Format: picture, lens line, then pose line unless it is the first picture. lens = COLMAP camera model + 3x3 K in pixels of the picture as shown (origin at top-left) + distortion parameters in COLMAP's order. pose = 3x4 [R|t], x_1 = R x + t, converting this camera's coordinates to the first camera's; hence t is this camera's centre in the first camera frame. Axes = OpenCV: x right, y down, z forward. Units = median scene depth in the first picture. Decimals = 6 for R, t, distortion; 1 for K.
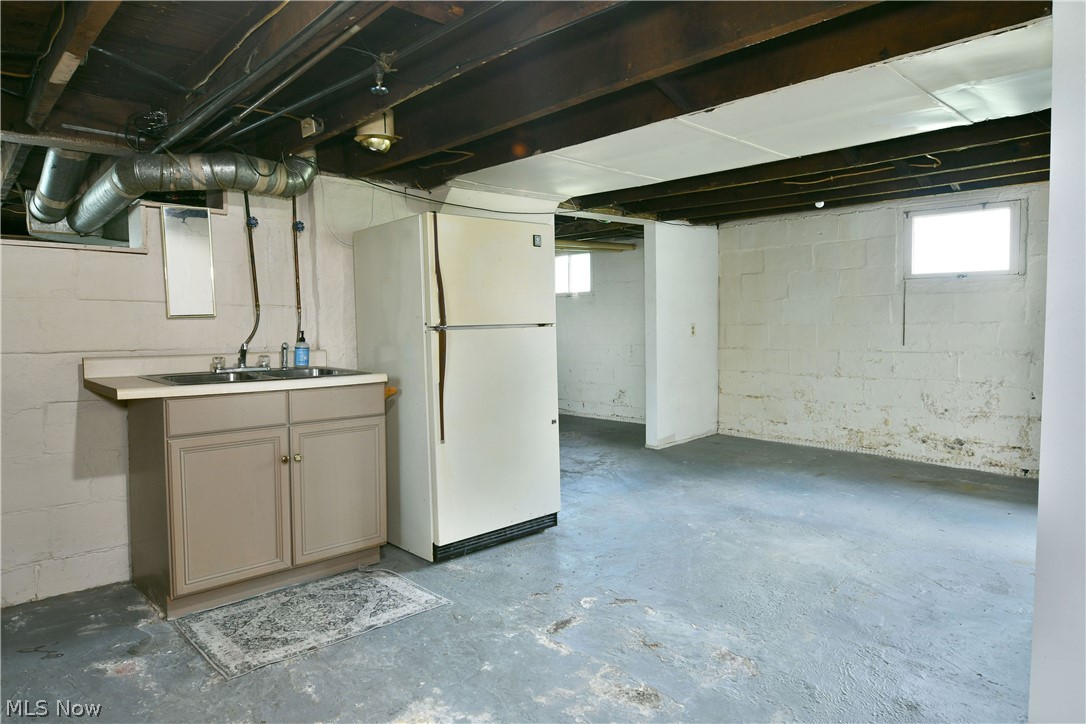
lens RADIAL K [[652.6, 0, 543.0], [0, 652.6, 362.0], [0, 0, 1]] dist [-0.029284, -0.000235]
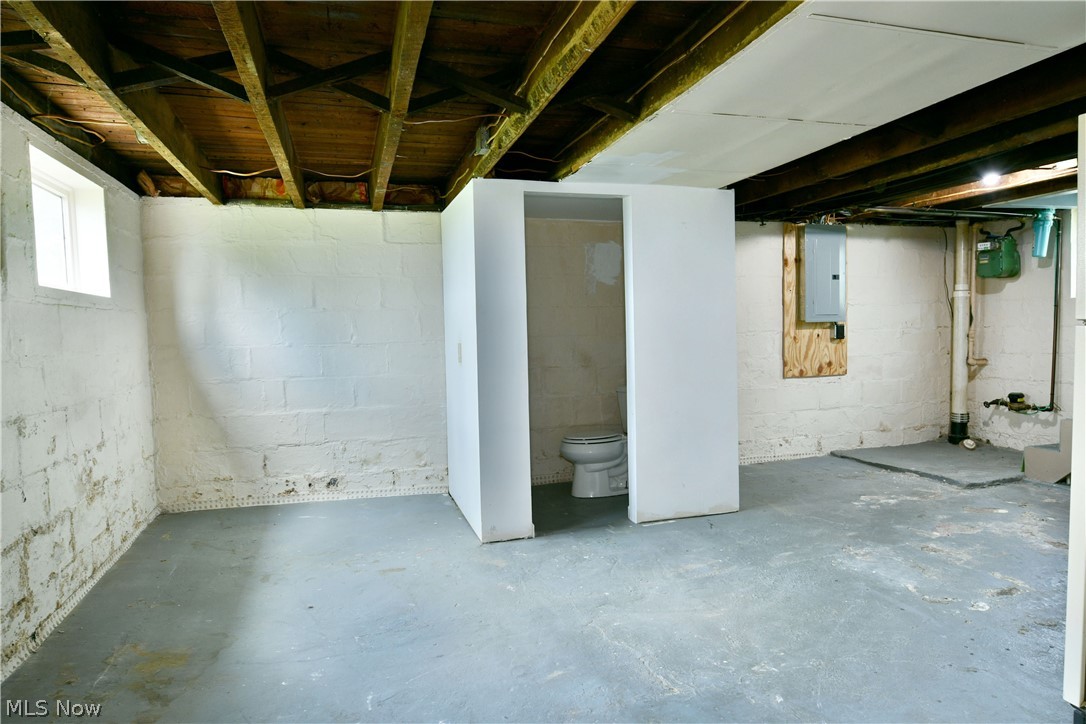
lens RADIAL K [[652.6, 0, 543.0], [0, 652.6, 362.0], [0, 0, 1]] dist [-0.029284, -0.000235]
pose [[-0.888177, 0.012822, 0.459322, 0.178779], [0.067725, 0.992346, 0.103256, -0.119501], [-0.454482, 0.122817, -0.882248, 1.827820]]
